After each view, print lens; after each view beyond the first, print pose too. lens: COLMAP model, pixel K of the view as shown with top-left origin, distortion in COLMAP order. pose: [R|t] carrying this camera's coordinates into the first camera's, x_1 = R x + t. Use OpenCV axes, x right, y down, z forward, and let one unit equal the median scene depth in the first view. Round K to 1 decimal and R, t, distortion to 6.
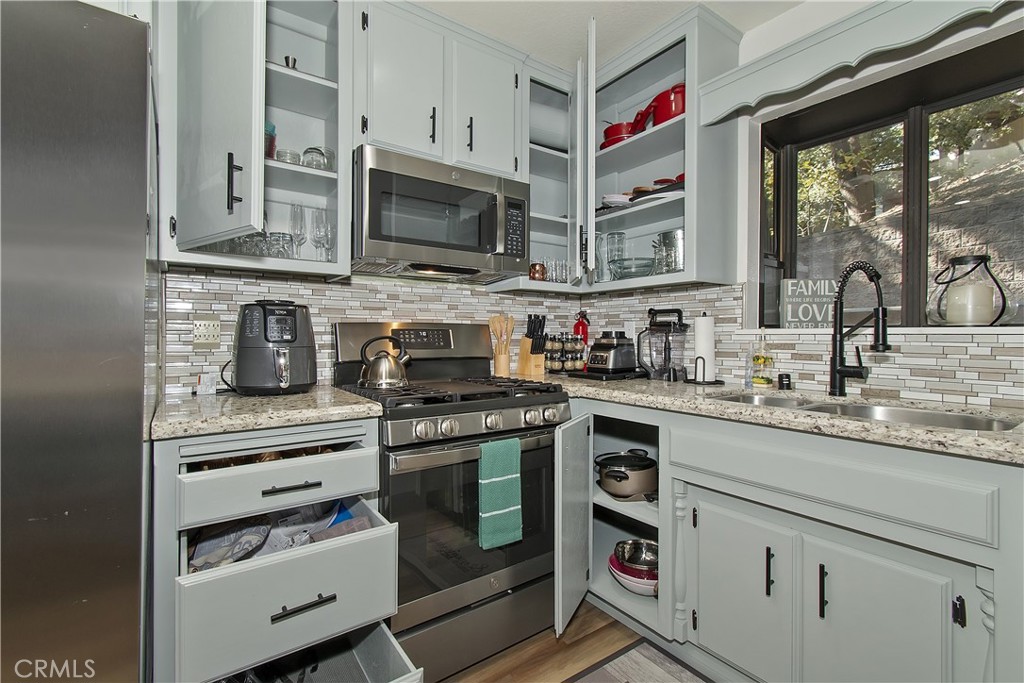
lens RADIAL K [[463.4, 0, 506.5], [0, 463.4, 338.1], [0, 0, 1]] dist [0.002567, -0.000423]
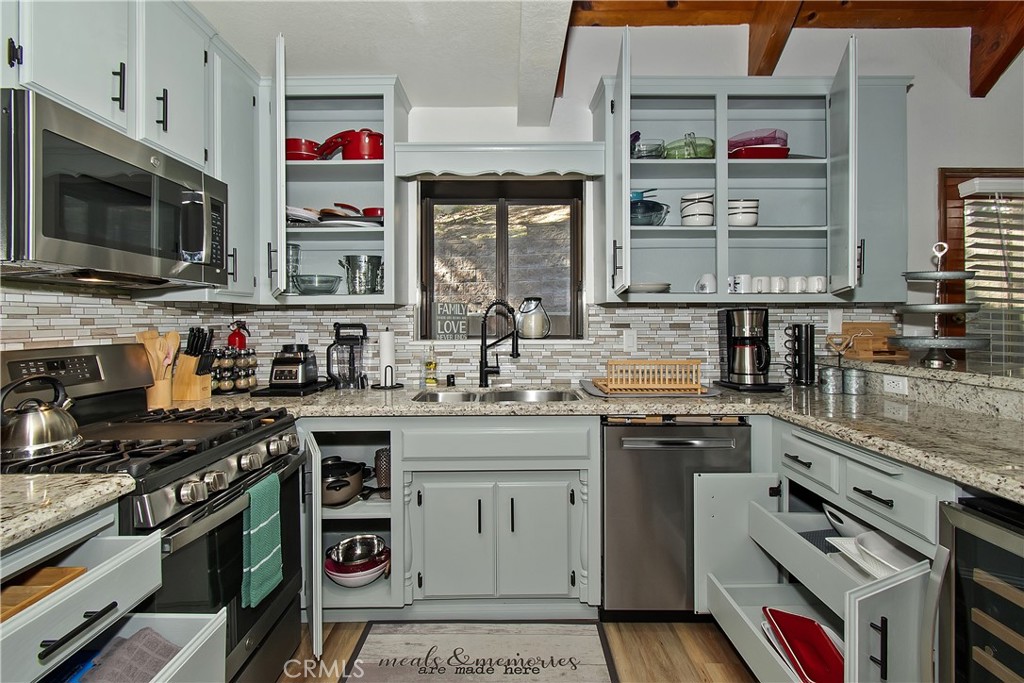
lens RADIAL K [[470.0, 0, 511.7], [0, 470.0, 321.0], [0, 0, 1]] dist [0.001913, -0.000073]
pose [[0.571565, -0.004694, 0.820543, -0.407669], [0.010488, 0.999944, -0.001585, -0.071968], [-0.820490, 0.009512, 0.571582, 0.054402]]
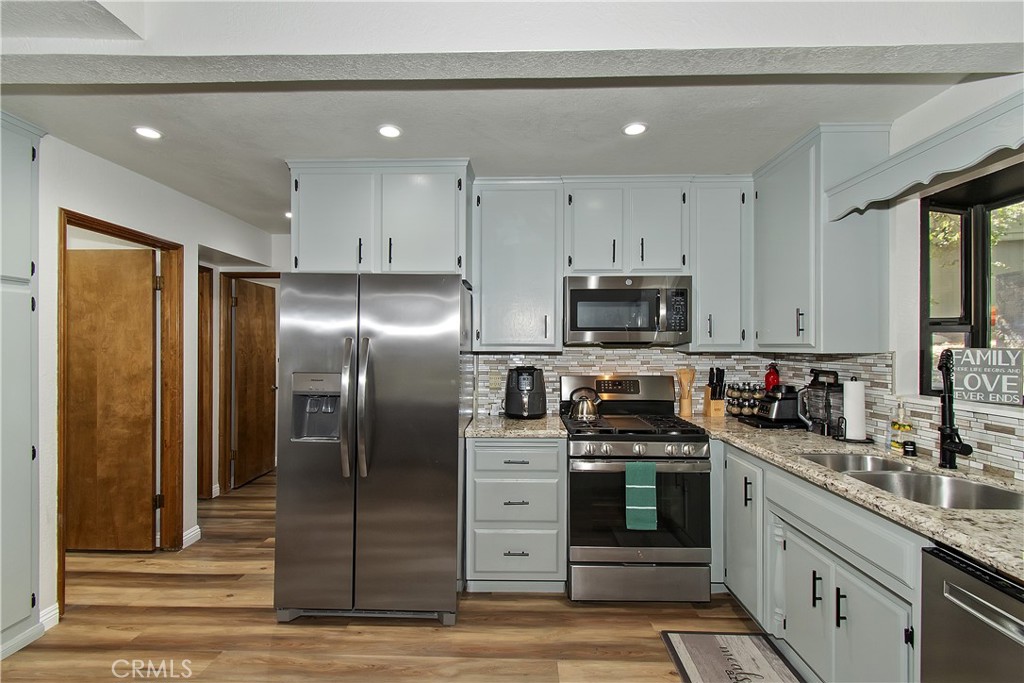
lens RADIAL K [[467.4, 0, 505.2], [0, 467.4, 345.2], [0, 0, 1]] dist [0.001045, -0.000440]
pose [[0.796740, -0.001913, -0.604319, 0.473128], [-0.000765, 0.999991, -0.004175, -0.135945], [0.604322, 0.003789, 0.796731, -0.433313]]
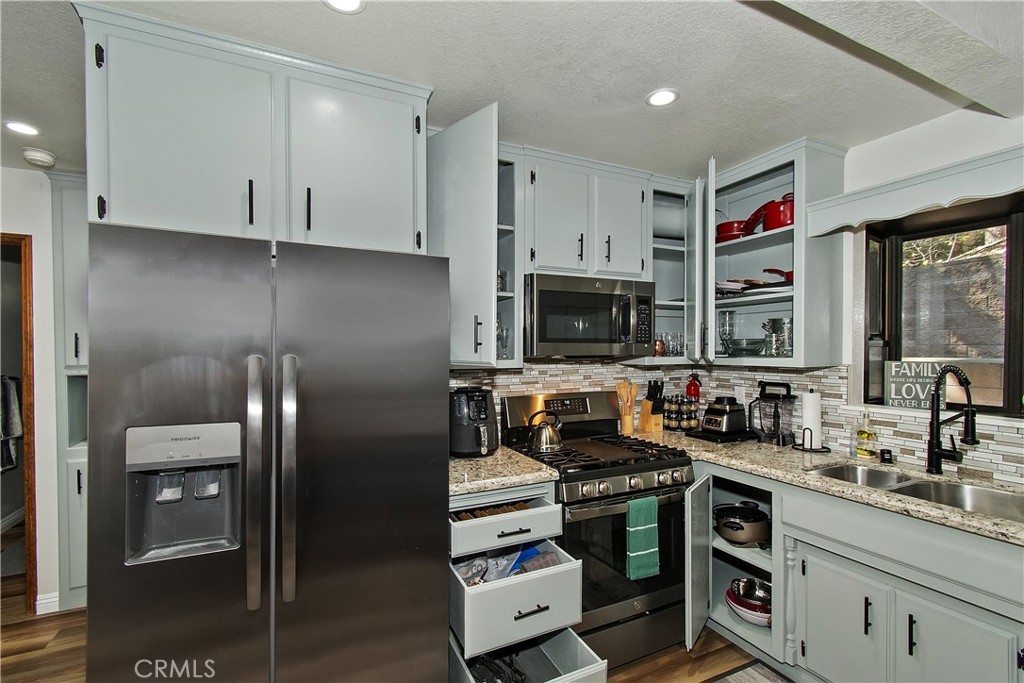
lens RADIAL K [[468.2, 0, 508.2], [0, 468.2, 353.9], [0, 0, 1]] dist [0.000826, -0.000452]
pose [[0.985969, -0.003458, -0.166894, -0.137944], [0.004880, 0.999955, 0.008111, -0.168387], [0.166858, -0.008812, 0.985942, -0.309564]]
